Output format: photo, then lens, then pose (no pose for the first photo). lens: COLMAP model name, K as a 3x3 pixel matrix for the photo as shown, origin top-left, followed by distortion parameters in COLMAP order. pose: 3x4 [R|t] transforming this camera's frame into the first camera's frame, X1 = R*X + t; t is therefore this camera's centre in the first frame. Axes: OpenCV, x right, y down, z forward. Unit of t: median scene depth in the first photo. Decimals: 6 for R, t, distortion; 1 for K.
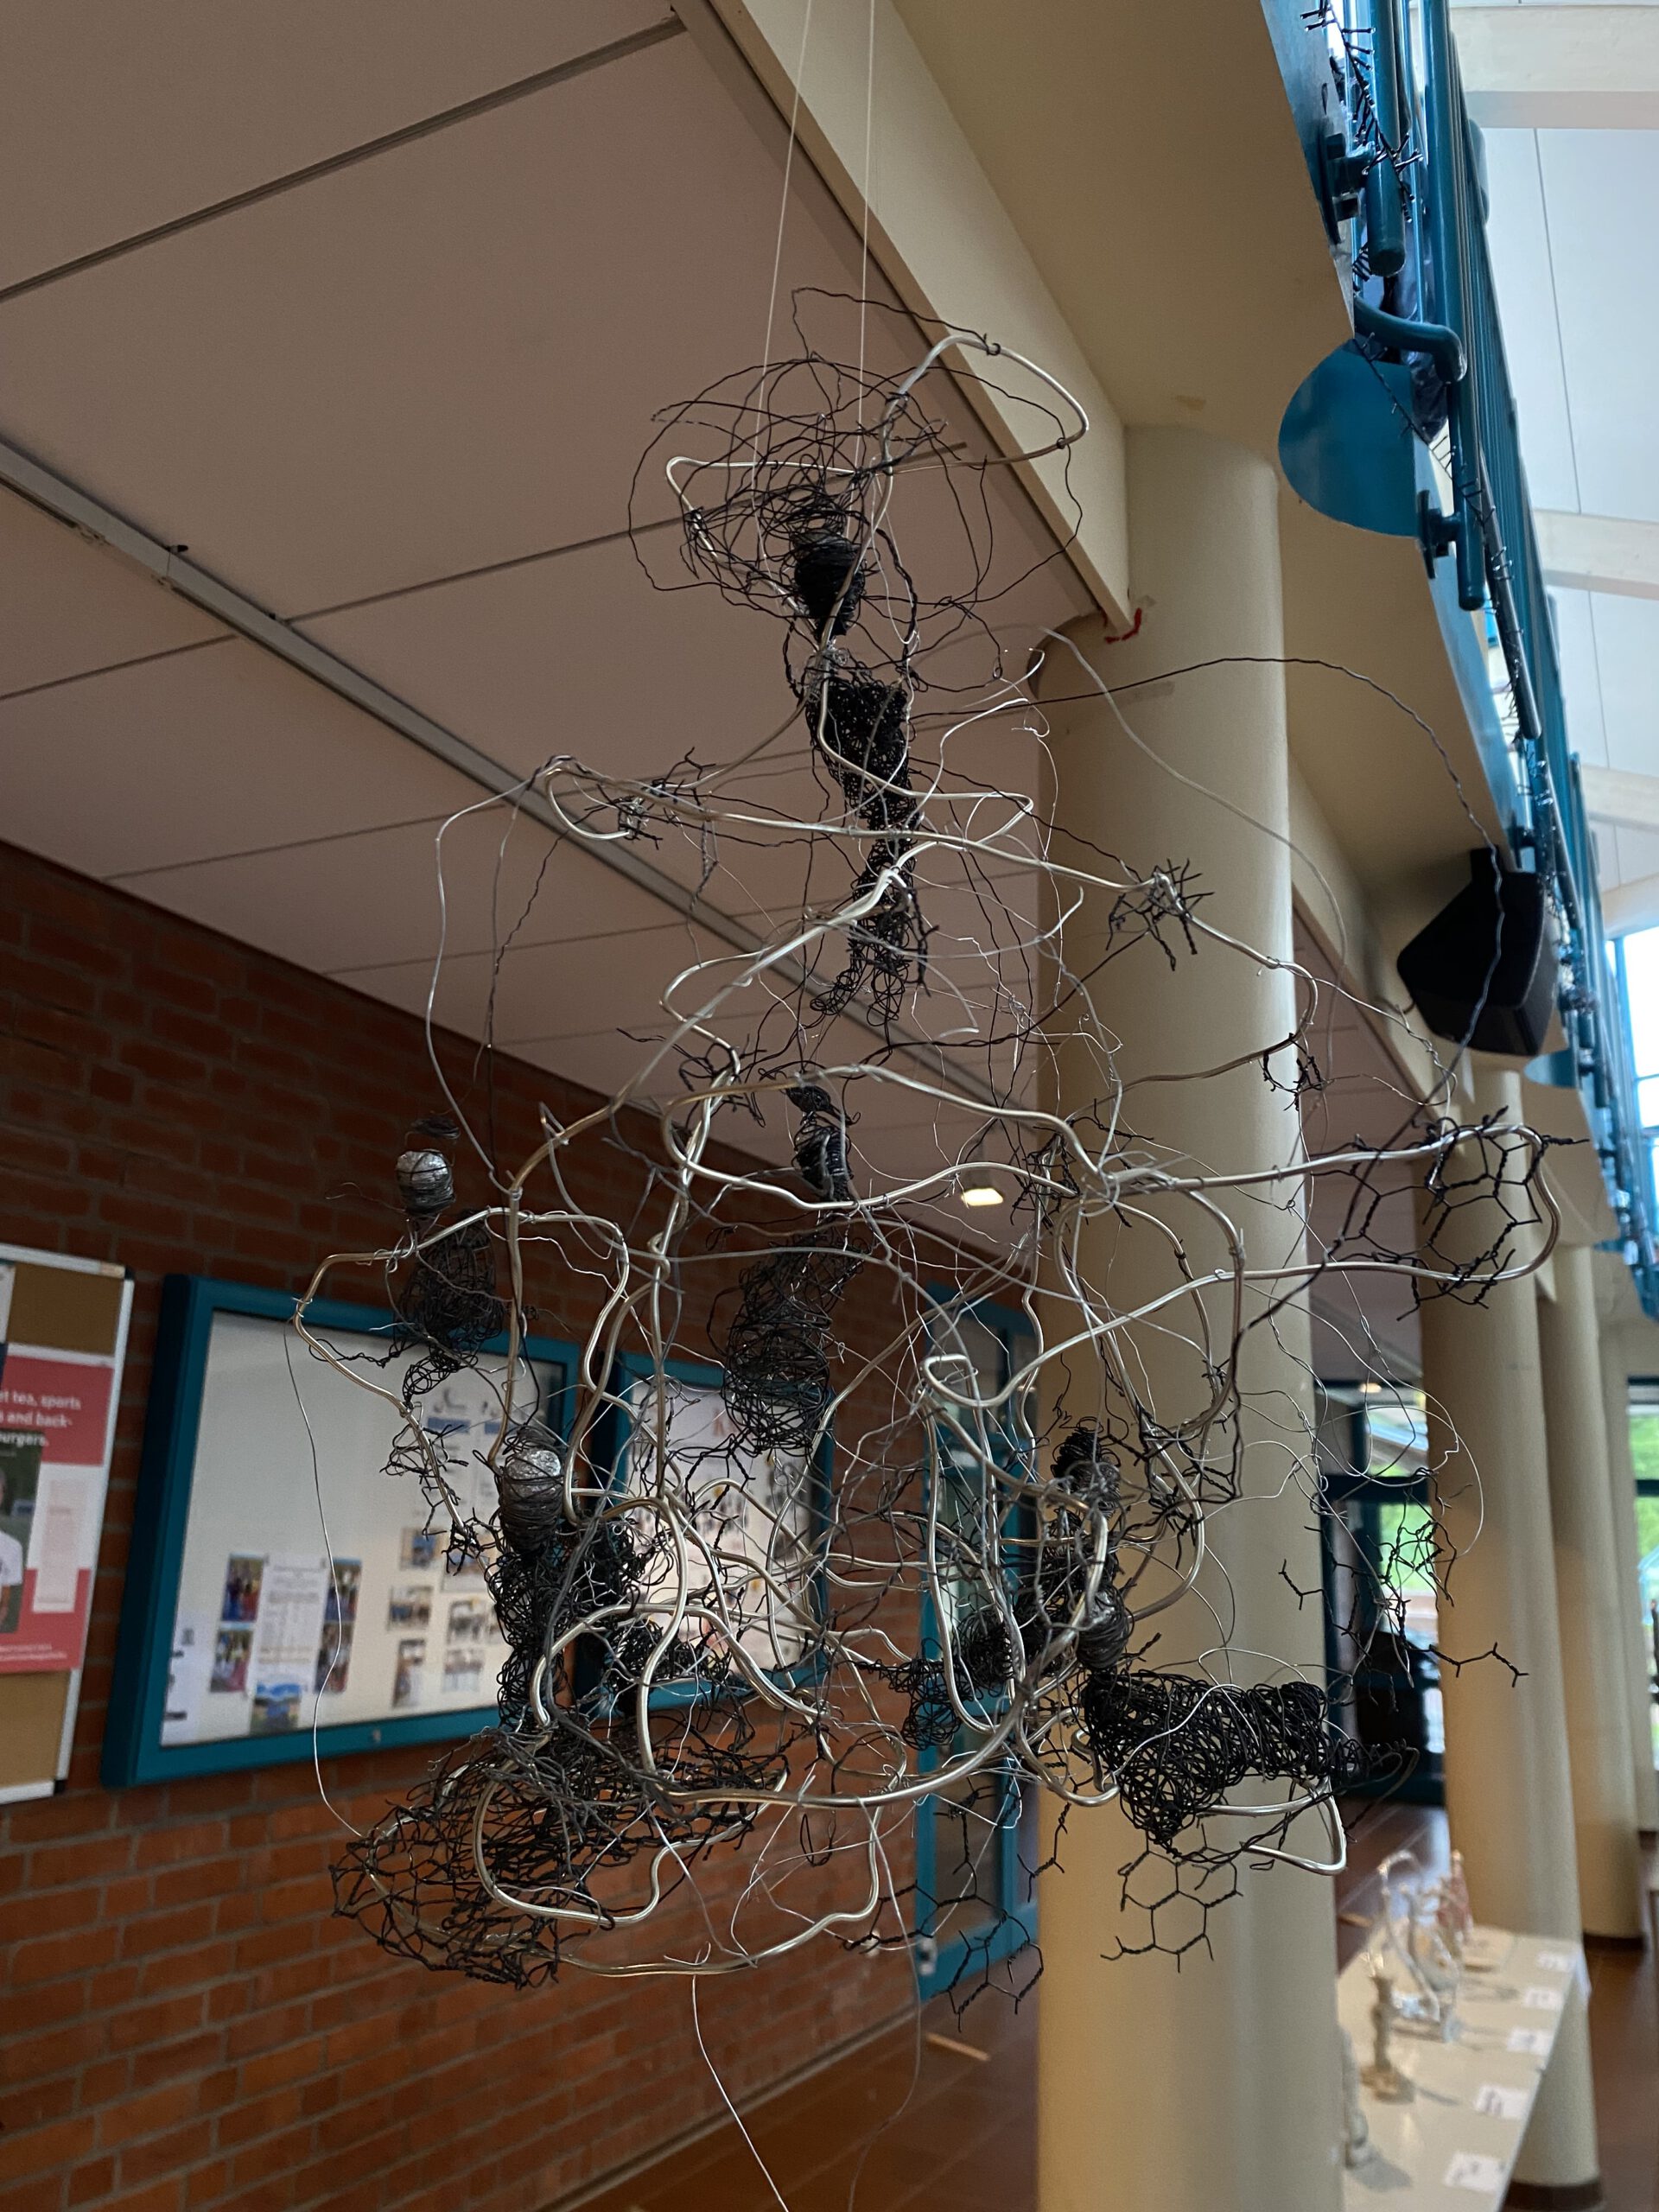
lens RADIAL K [[1695.7, 0, 845.7], [0, 1695.7, 1100.5], [0, 0, 1]] dist [0.013808, -0.010192]
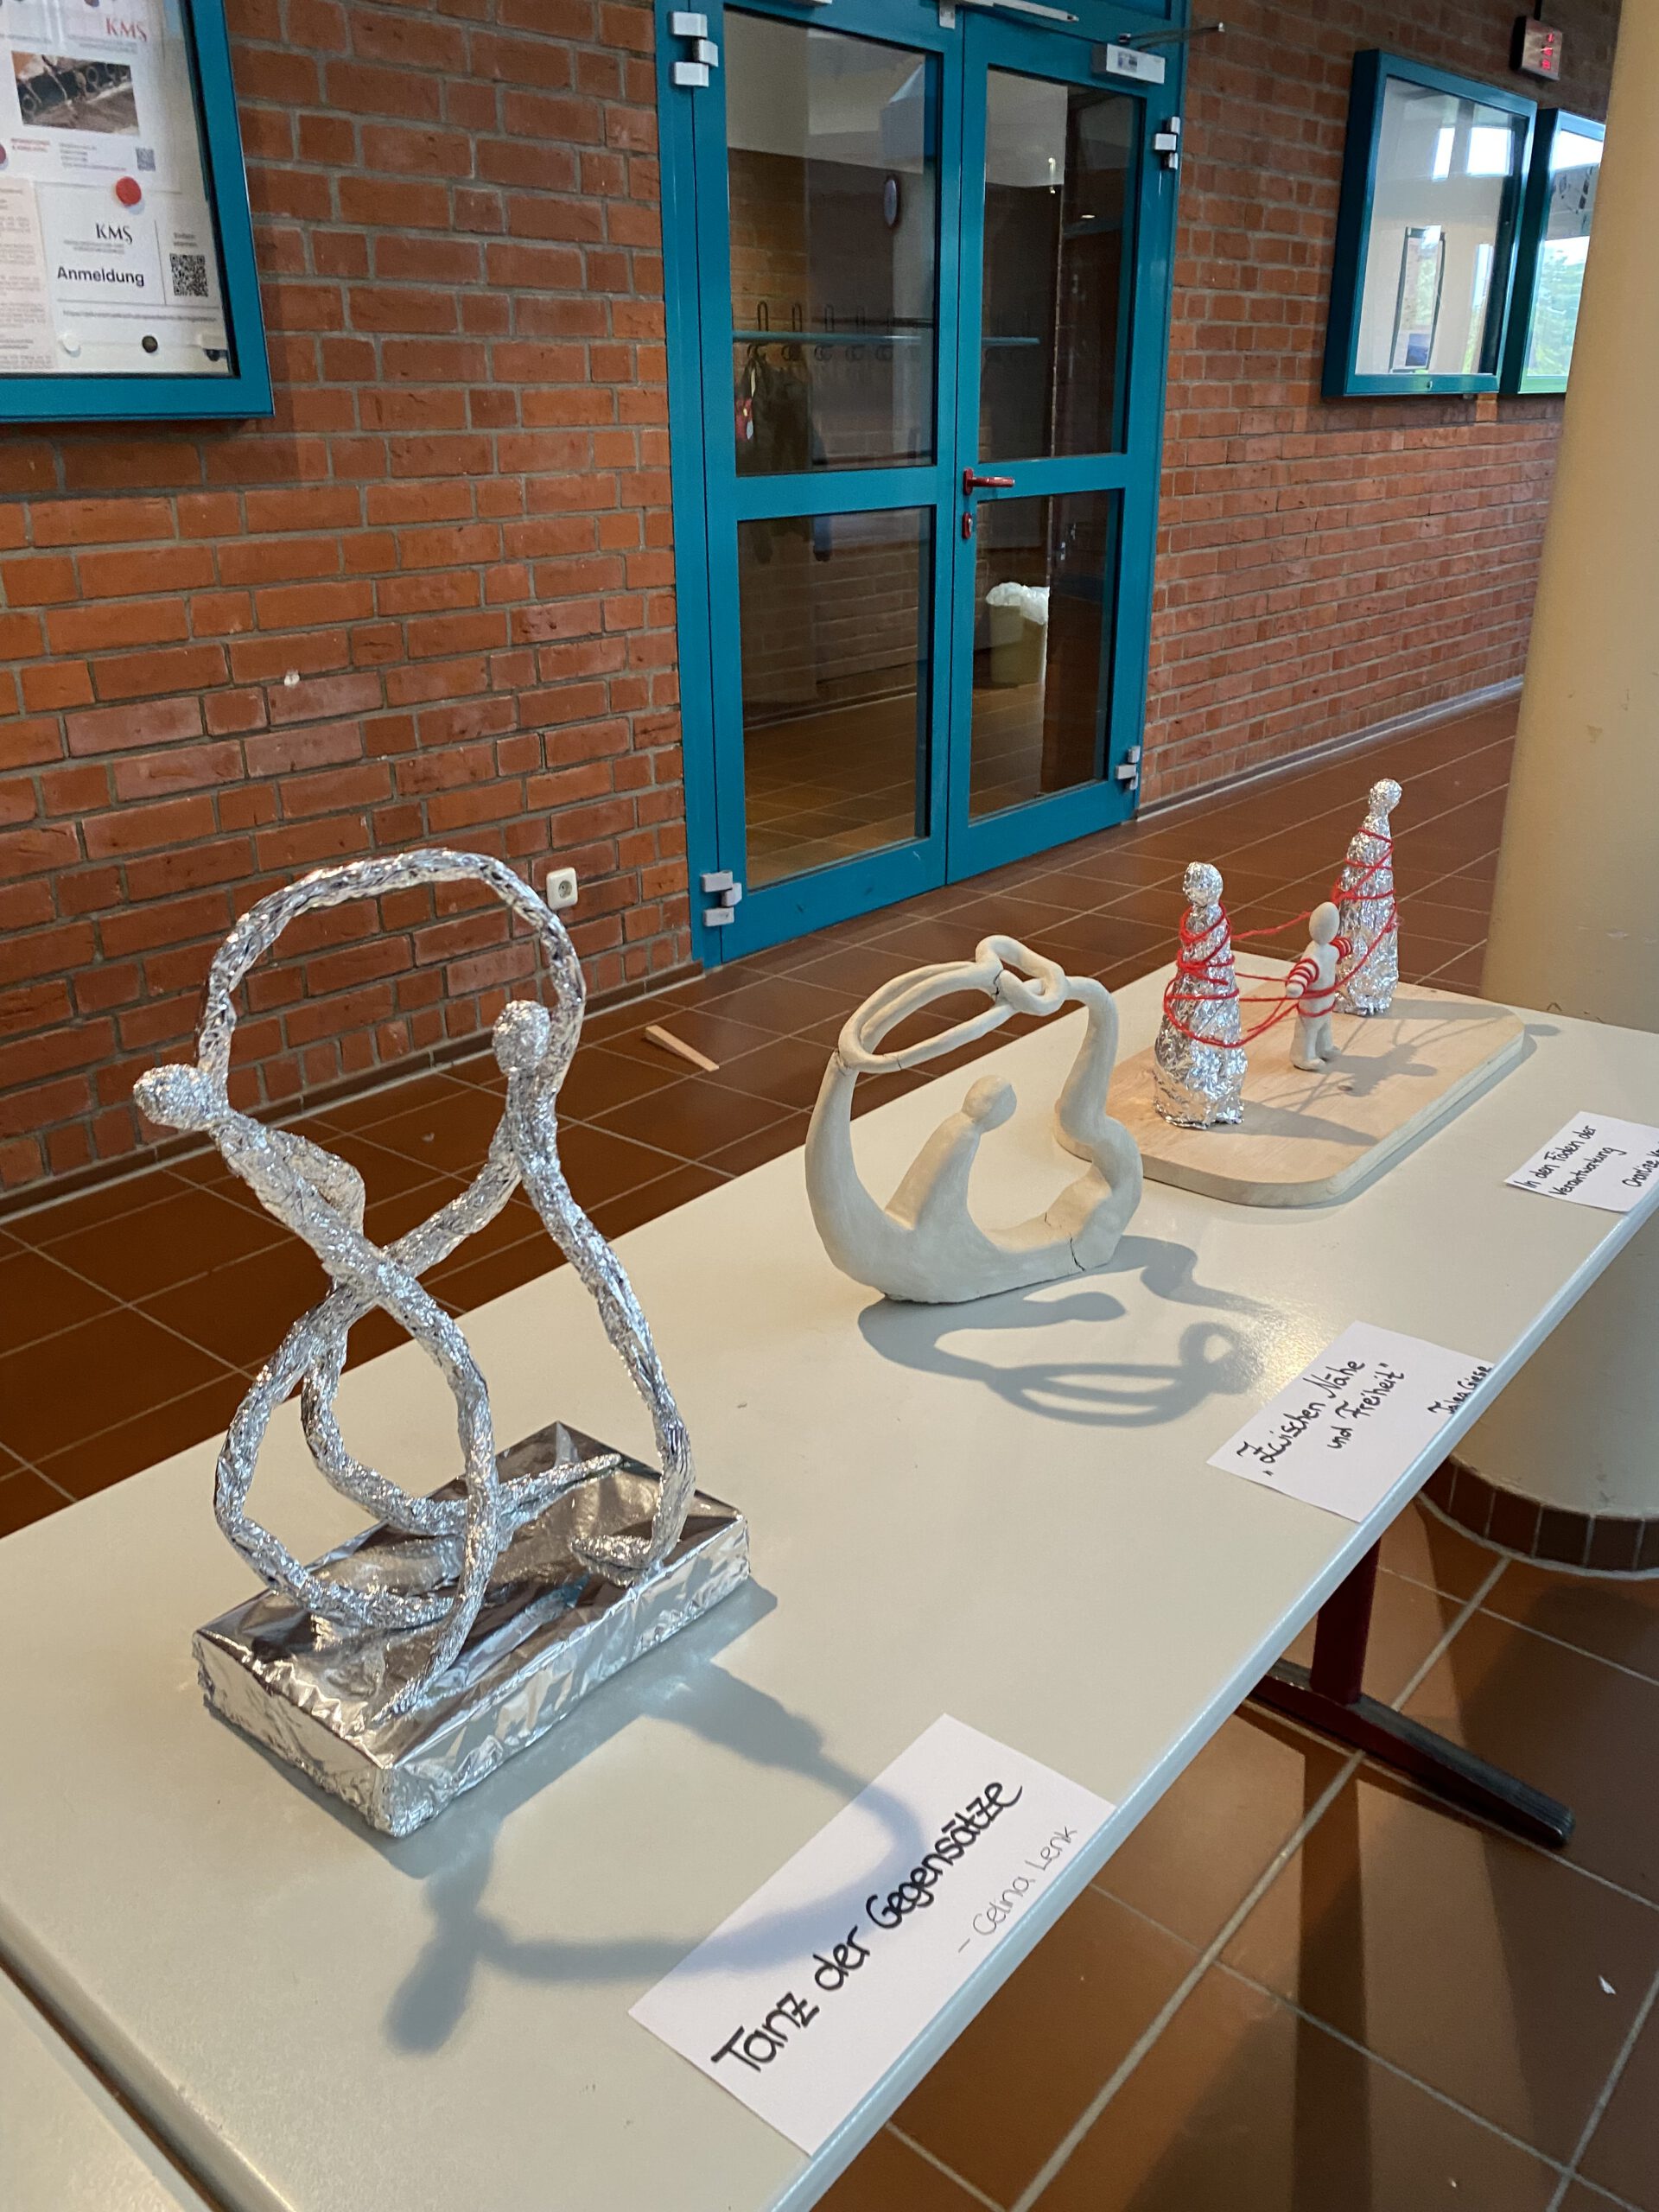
lens RADIAL K [[1695.7, 0, 835.4], [0, 1695.7, 1087.3], [0, 0, 1]] dist [0.013808, -0.010192]
pose [[0.969420, 0.053489, -0.239509, 0.424580], [0.097970, 0.810466, 0.577535, 0.382278], [0.225006, -0.583338, 0.780442, 0.895447]]
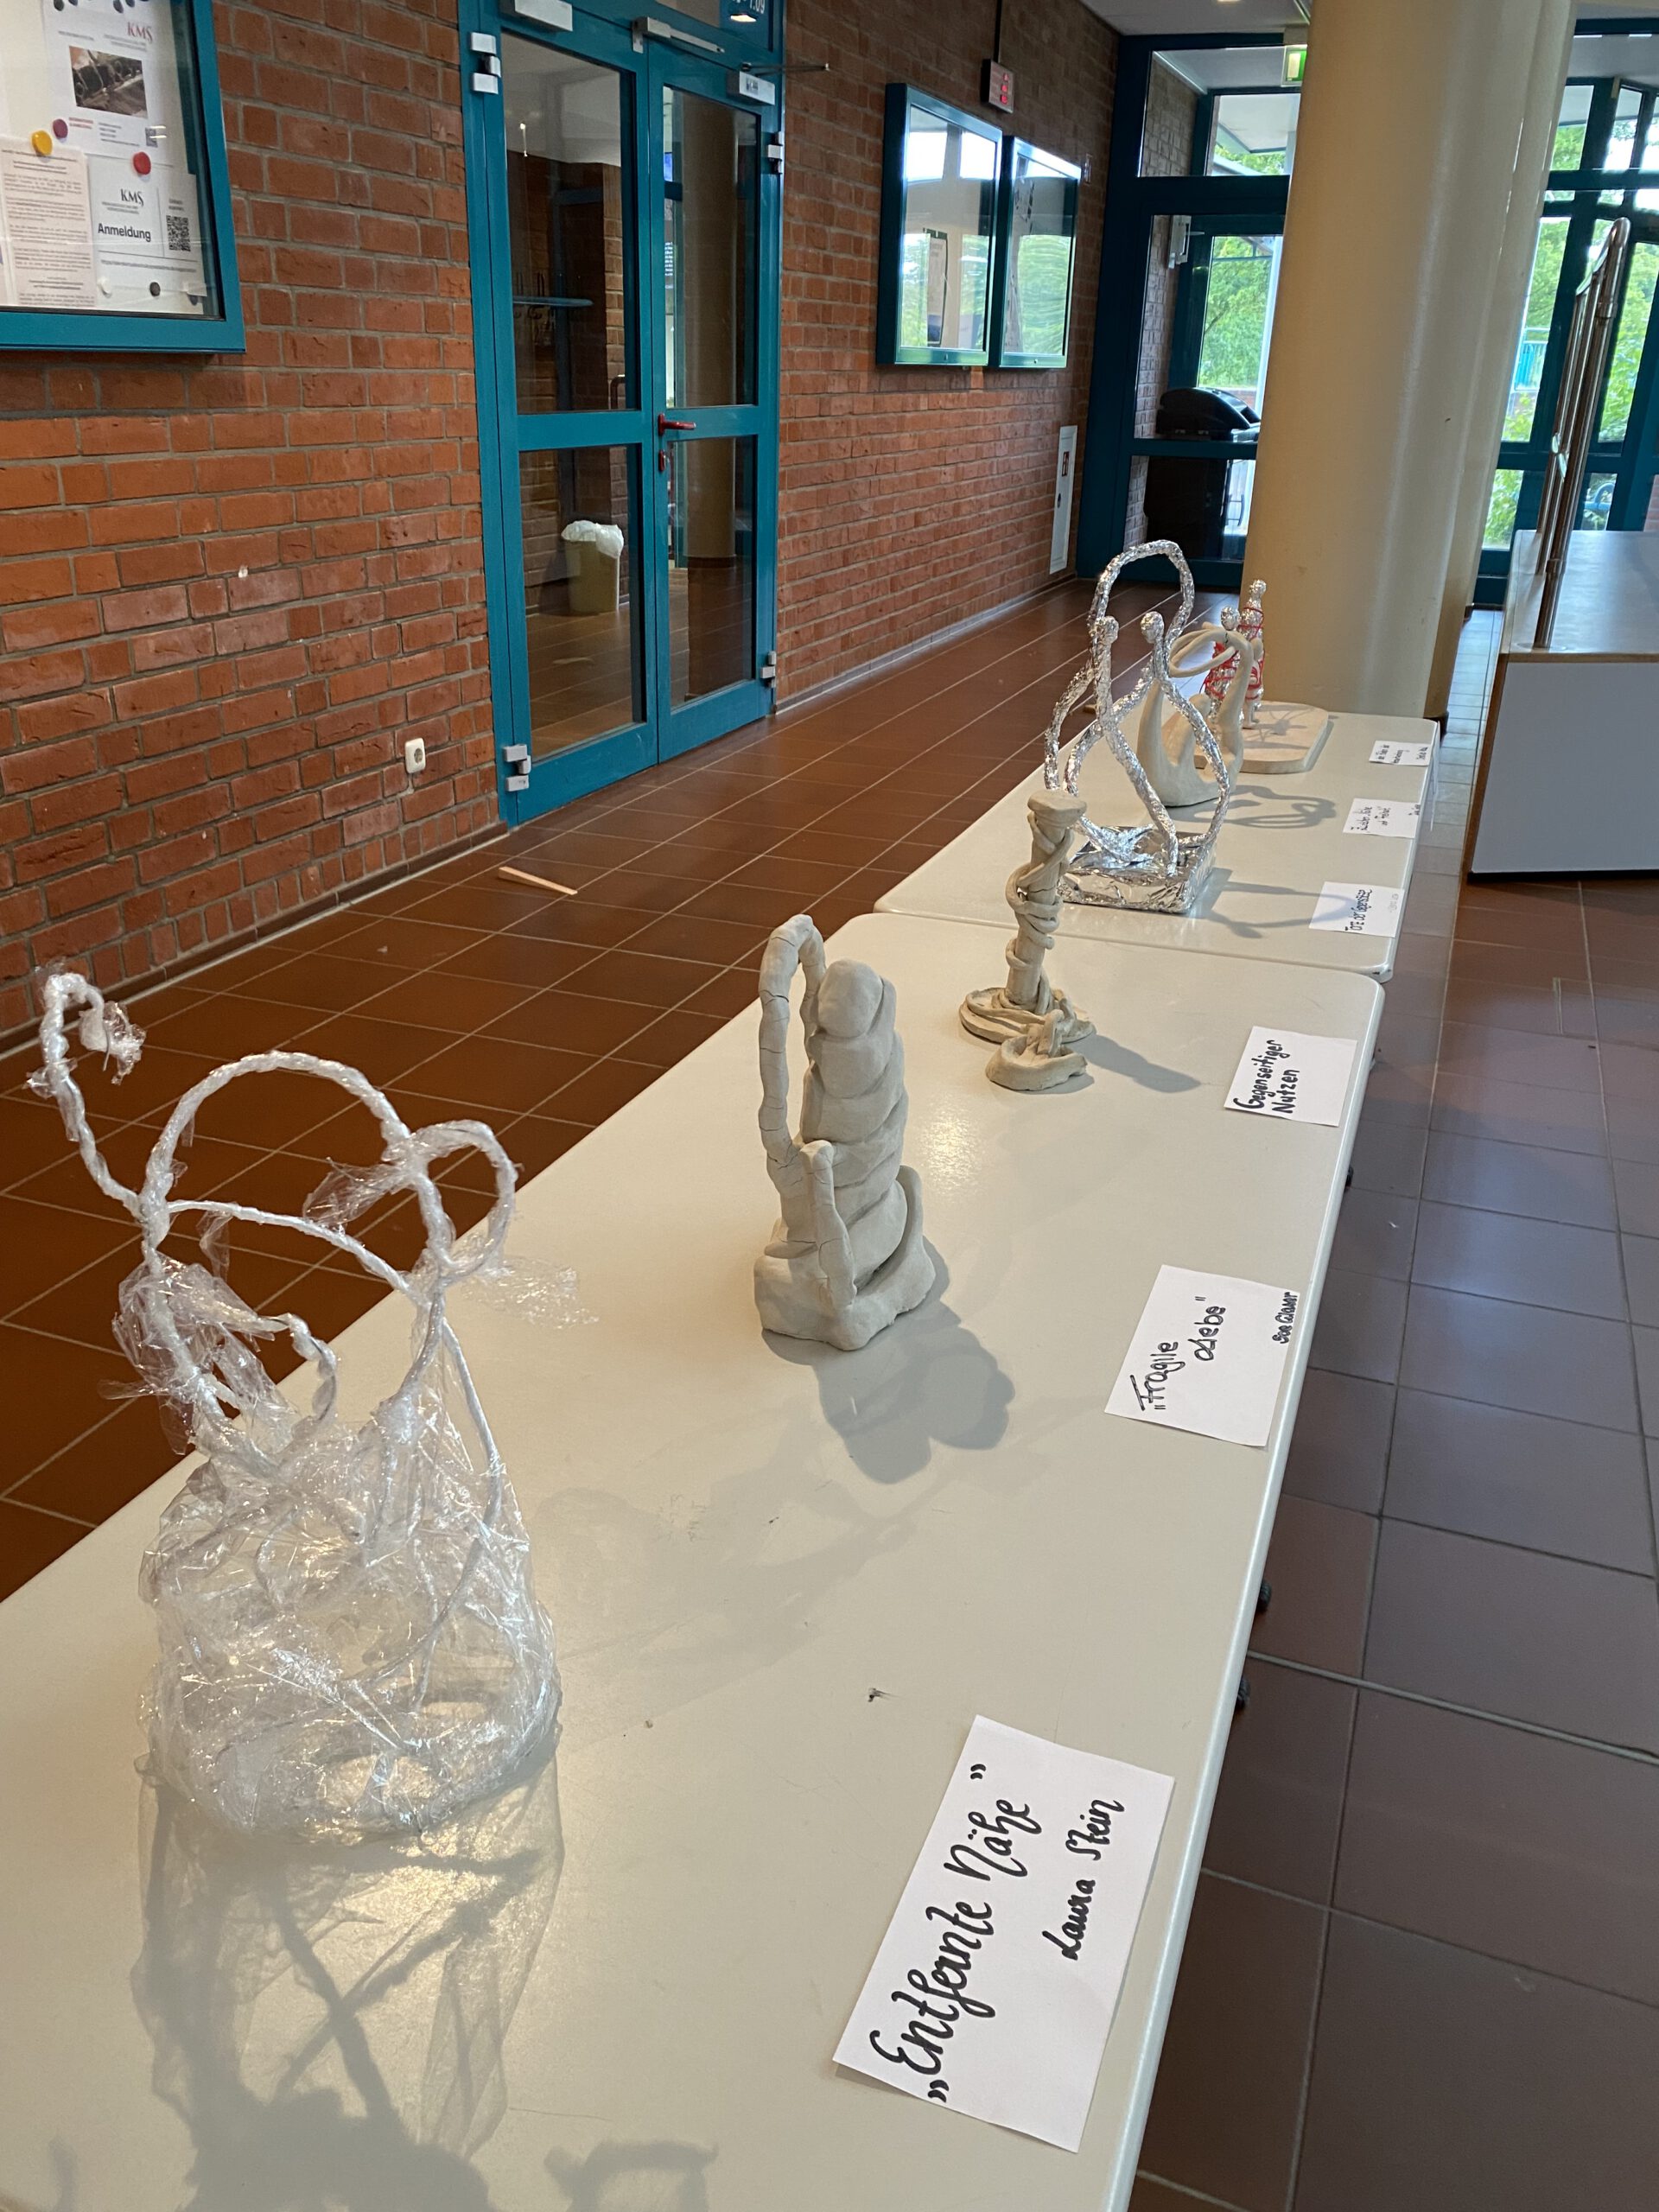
lens RADIAL K [[1695.7, 0, 839.6], [0, 1695.7, 1088.0], [0, 0, 1]] dist [0.013808, -0.010192]
pose [[0.995182, -0.042283, 0.088457, 0.207272], [-0.020420, 0.793048, 0.608817, 0.297698], [-0.095893, -0.607690, 0.788364, 0.591058]]
